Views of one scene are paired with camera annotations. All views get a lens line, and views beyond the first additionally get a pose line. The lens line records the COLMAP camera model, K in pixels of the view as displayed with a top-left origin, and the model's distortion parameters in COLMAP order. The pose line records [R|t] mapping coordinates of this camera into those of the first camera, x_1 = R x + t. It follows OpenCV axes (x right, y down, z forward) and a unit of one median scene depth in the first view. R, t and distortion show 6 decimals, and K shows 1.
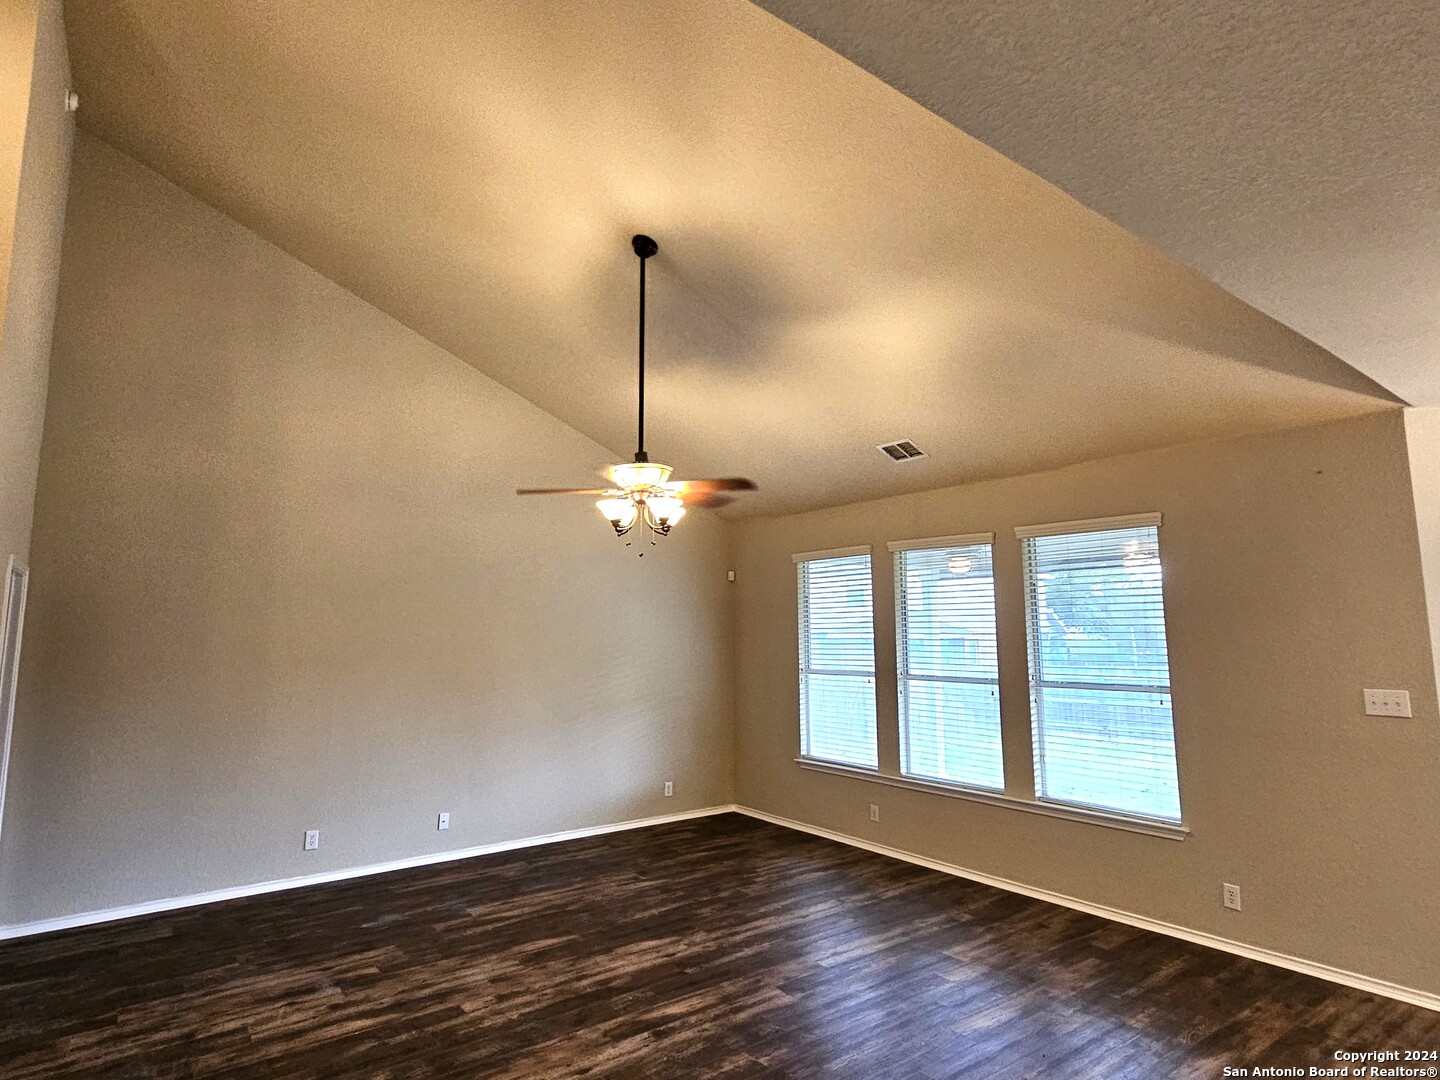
lens RADIAL K [[795.8, 0, 711.4], [0, 795.8, 524.1], [0, 0, 1]] dist [0.003868, -0.003521]
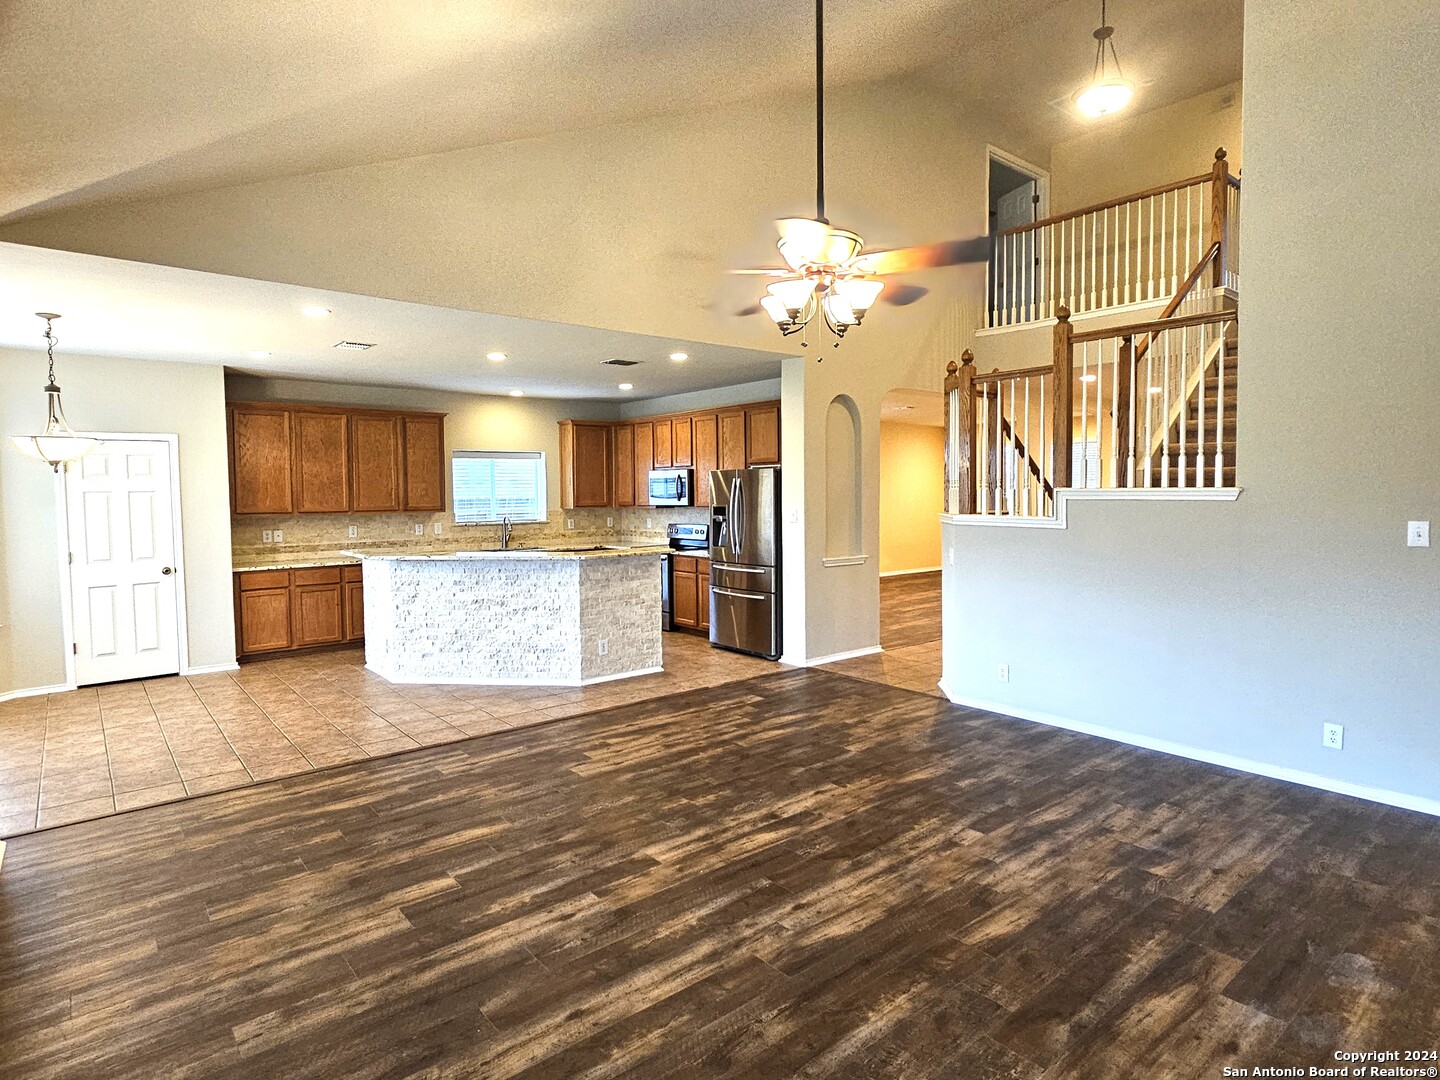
lens RADIAL K [[795.8, 0, 711.4], [0, 795.8, 524.1], [0, 0, 1]] dist [0.003868, -0.003521]
pose [[-0.998738, 0.019889, -0.046126, 0.054922], [0.023936, 0.995752, -0.088913, 0.265835], [0.044161, -0.089905, -0.994971, 1.782166]]
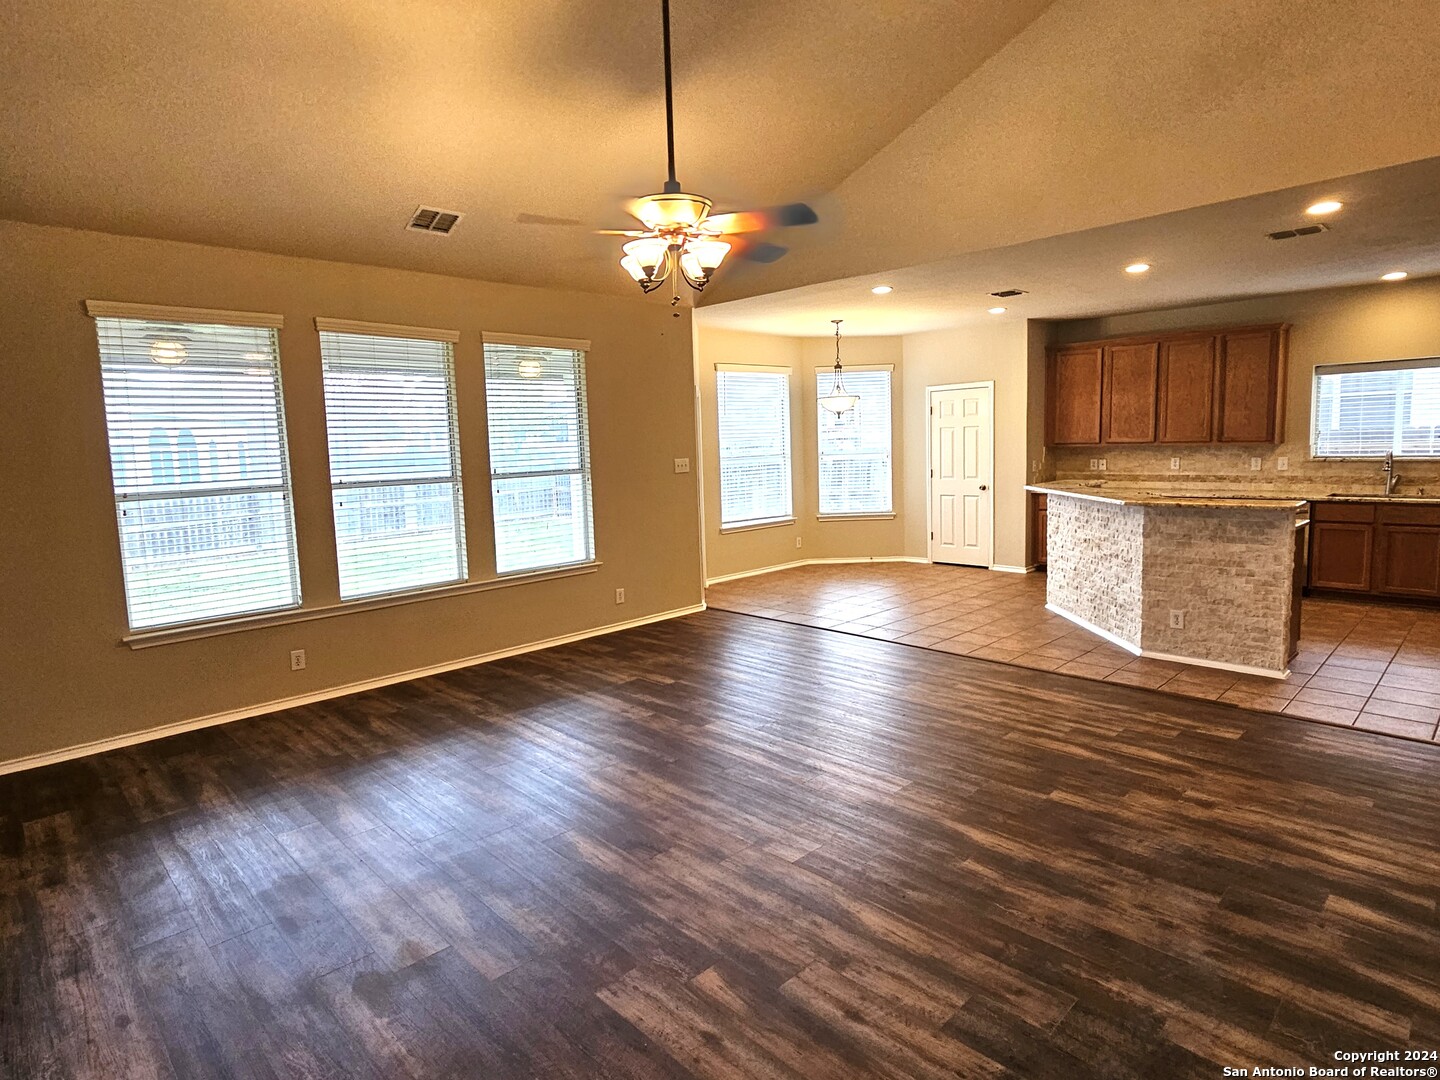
lens RADIAL K [[795.8, 0, 711.4], [0, 795.8, 524.1], [0, 0, 1]] dist [0.003868, -0.003521]
pose [[-0.132628, -0.092645, 0.986827, -0.943879], [-0.100913, 0.991710, 0.079541, 0.187765], [-0.986015, -0.089035, -0.140878, 1.087355]]
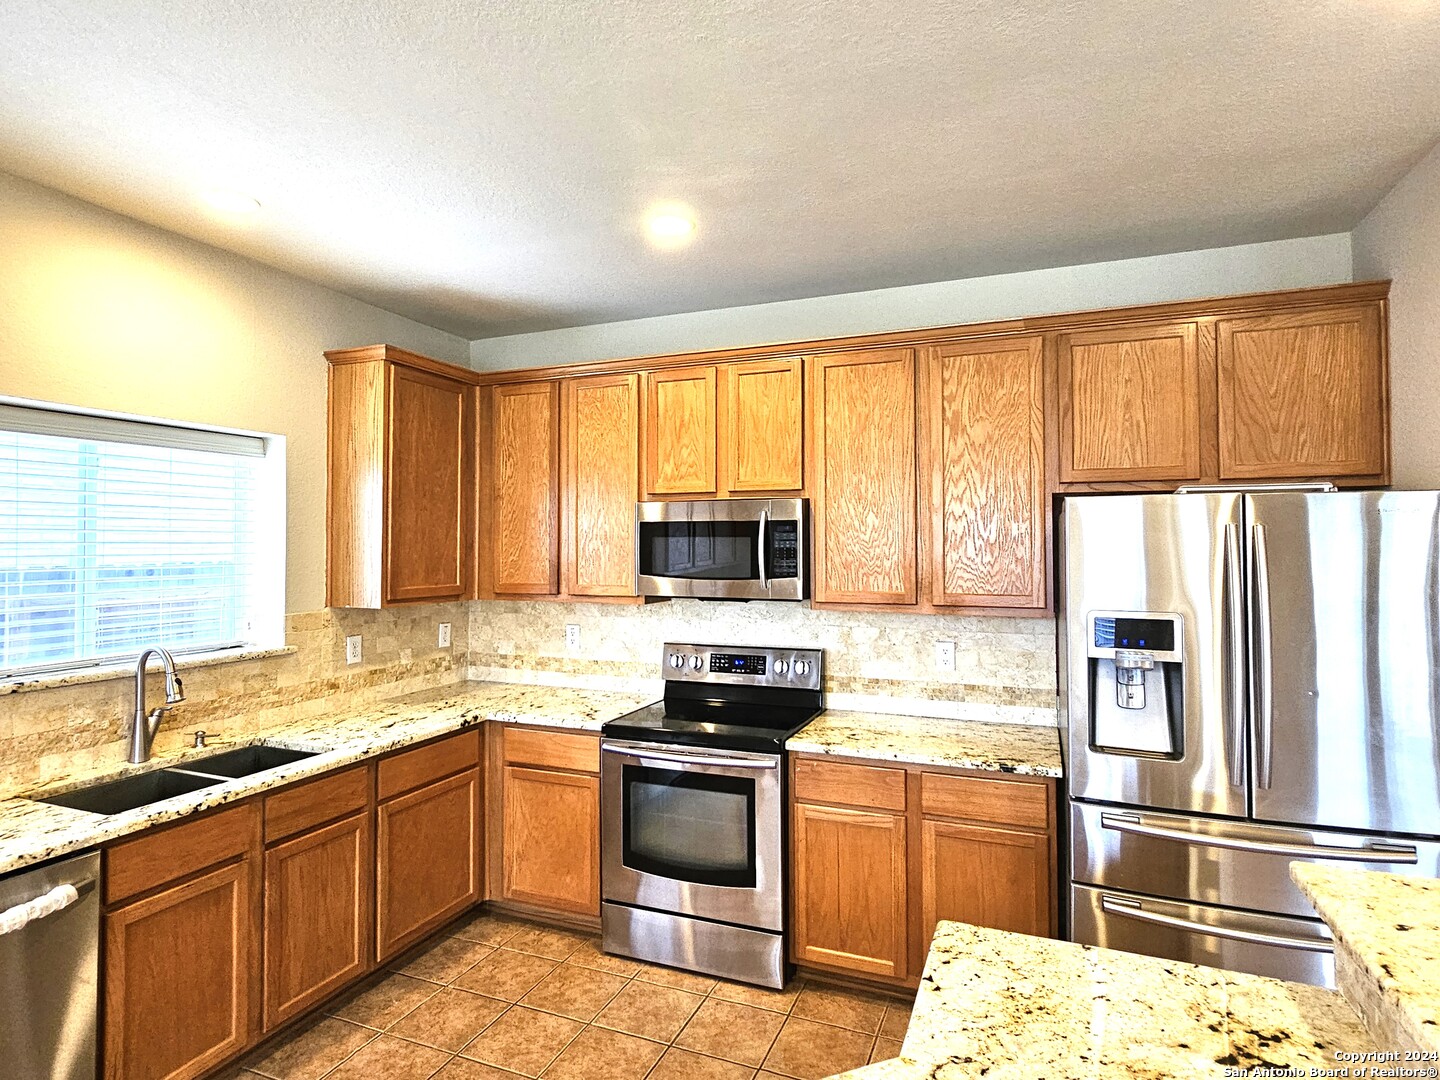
lens RADIAL K [[799.2, 0, 709.6], [0, 799.2, 523.1], [0, 0, 1]] dist [0.003996, -0.002345]
pose [[-0.860747, -0.004120, -0.509017, 0.488468], [0.075586, 0.987847, -0.135810, 0.044644], [0.503391, -0.155372, -0.849975, 0.241195]]
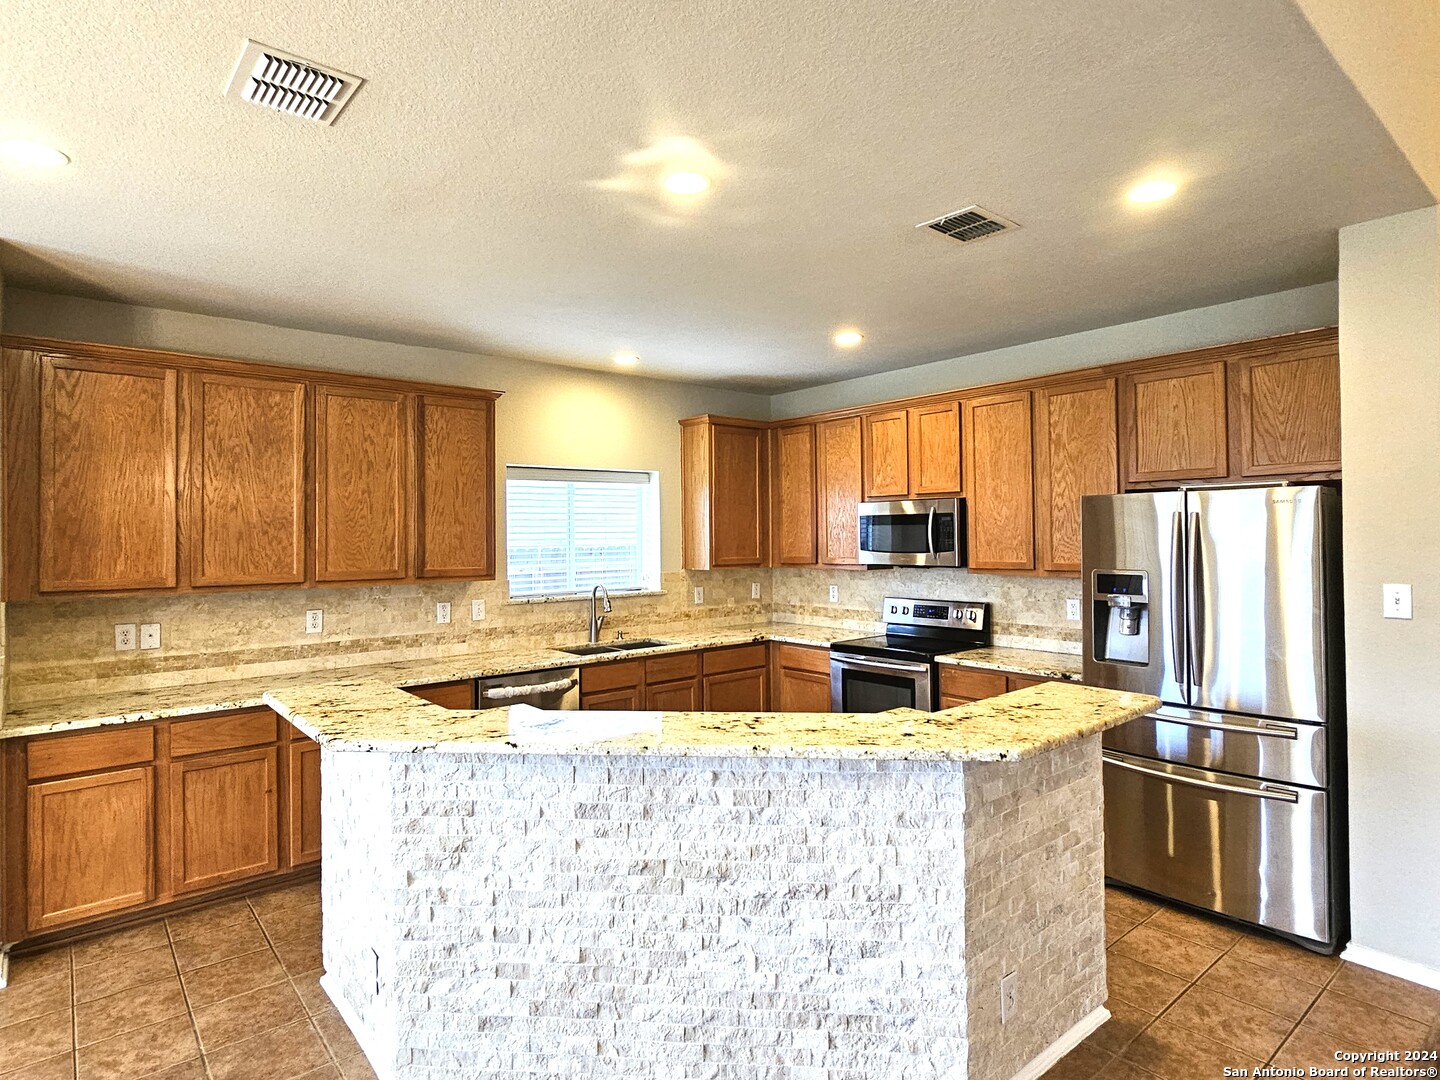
lens RADIAL K [[795.8, 0, 711.4], [0, 795.8, 524.1], [0, 0, 1]] dist [0.003868, -0.003521]
pose [[-0.998332, 0.018565, -0.054666, 0.432167], [0.026400, 0.988887, -0.146307, 0.117805], [0.051343, -0.147507, -0.987728, 0.738213]]
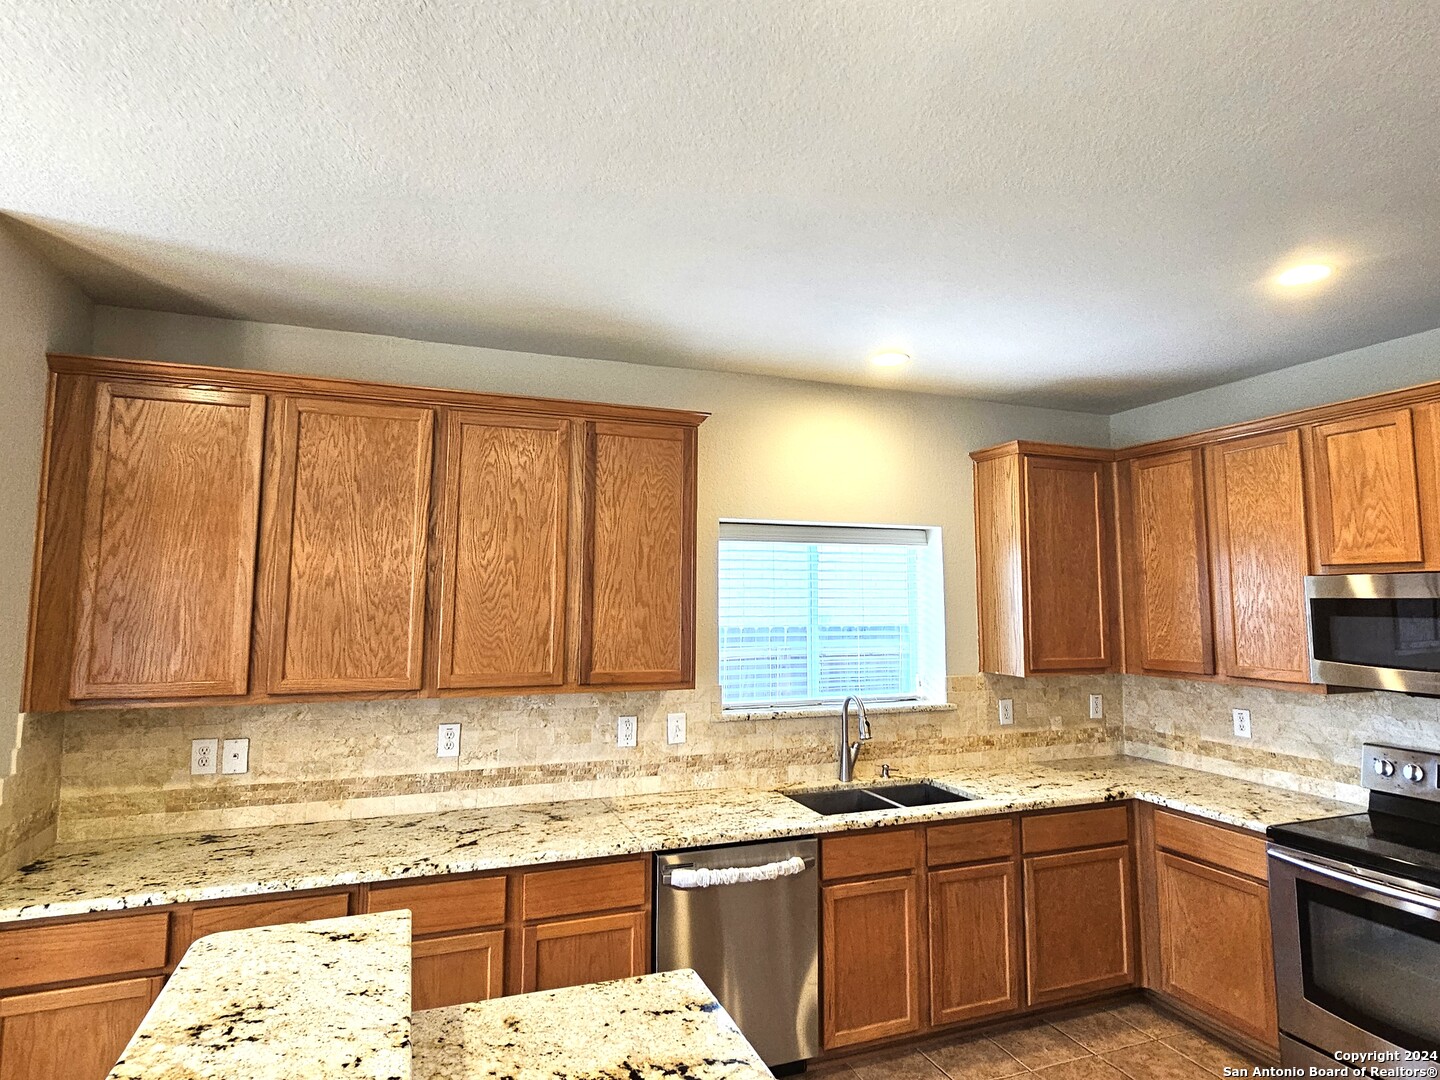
lens RADIAL K [[799.2, 0, 709.6], [0, 799.2, 523.1], [0, 0, 1]] dist [0.003996, -0.002345]
pose [[-0.960459, 0.030919, 0.276698, 0.447713], [-0.033237, 0.973975, -0.224205, 0.039505], [-0.276429, -0.224536, -0.934436, 0.343698]]
